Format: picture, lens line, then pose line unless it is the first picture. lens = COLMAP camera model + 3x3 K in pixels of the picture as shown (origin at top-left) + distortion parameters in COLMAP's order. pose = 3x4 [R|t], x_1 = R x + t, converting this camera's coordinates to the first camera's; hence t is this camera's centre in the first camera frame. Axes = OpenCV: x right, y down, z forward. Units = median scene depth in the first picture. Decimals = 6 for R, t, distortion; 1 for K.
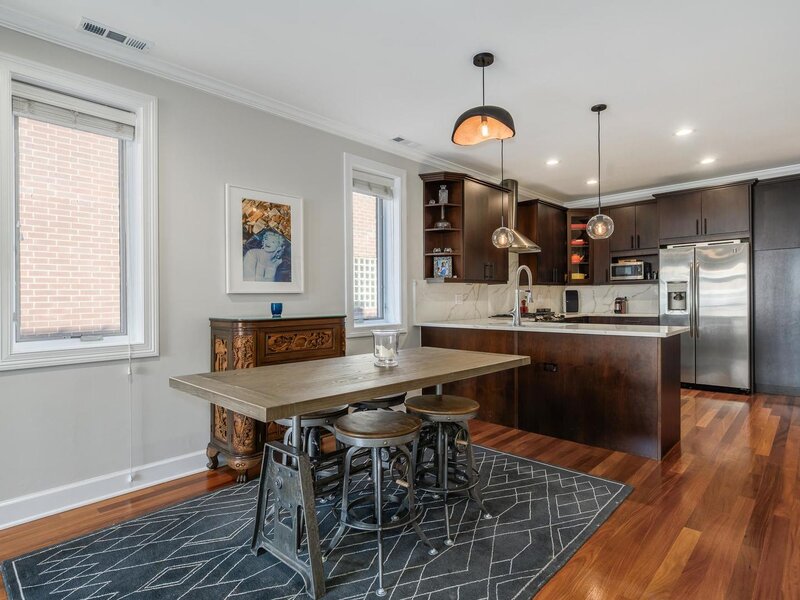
lens RADIAL K [[432.5, 0, 437.9], [0, 432.5, 301.3], [0, 0, 1]] dist [-0.004305, -0.000908]
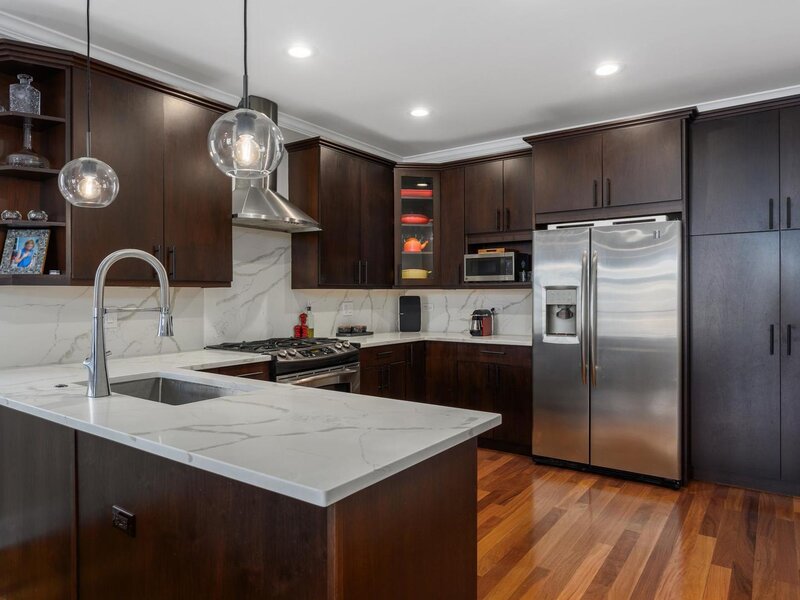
lens RADIAL K [[461.2, 0, 400.5], [0, 461.2, 290.5], [0, 0, 1]] dist [0.001508, -0.000102]
pose [[0.999300, 0.015755, 0.033943, 0.316216], [-0.015341, 0.999805, -0.012405, -0.029387], [-0.034132, 0.011875, 0.999347, 0.386918]]
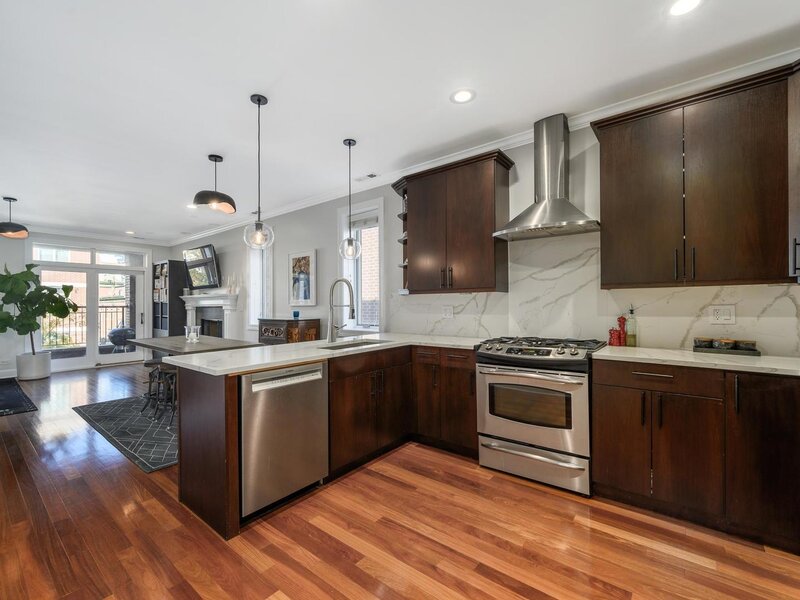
lens RADIAL K [[359.5, 0, 379.5], [0, 359.5, 300.0], [0, 0, 1]] dist [-0.010800, 0.000326]
pose [[0.015726, 0.006518, -0.999855, 0.643807], [0.004619, 0.999968, 0.006592, -0.028791], [0.999866, -0.004722, 0.015695, 0.721946]]
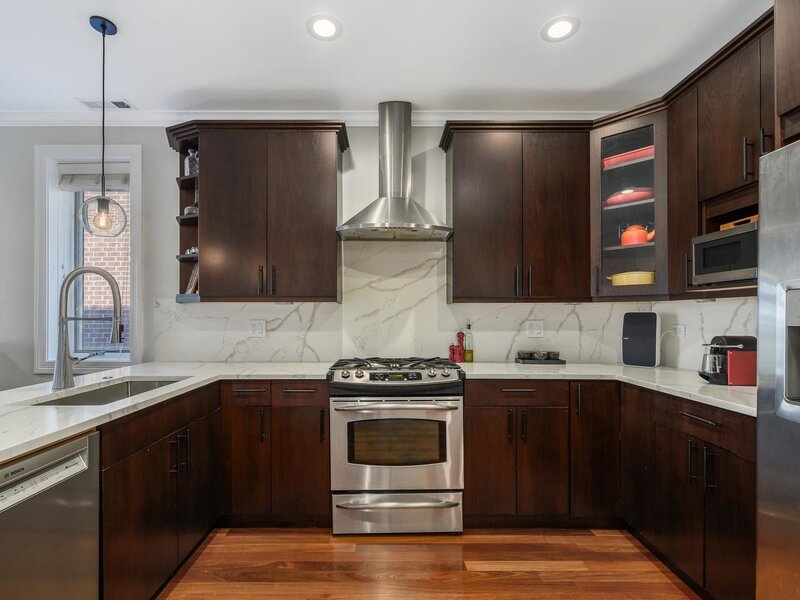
lens RADIAL K [[410.5, 0, 401.6], [0, 410.5, 314.1], [0, 0, 1]] dist [-0.002450, -0.000126]
pose [[0.661174, 0.012823, -0.750123, 0.527885], [-0.015305, 0.999876, 0.003603, -0.025851], [0.750077, 0.009098, 0.661288, 0.649688]]
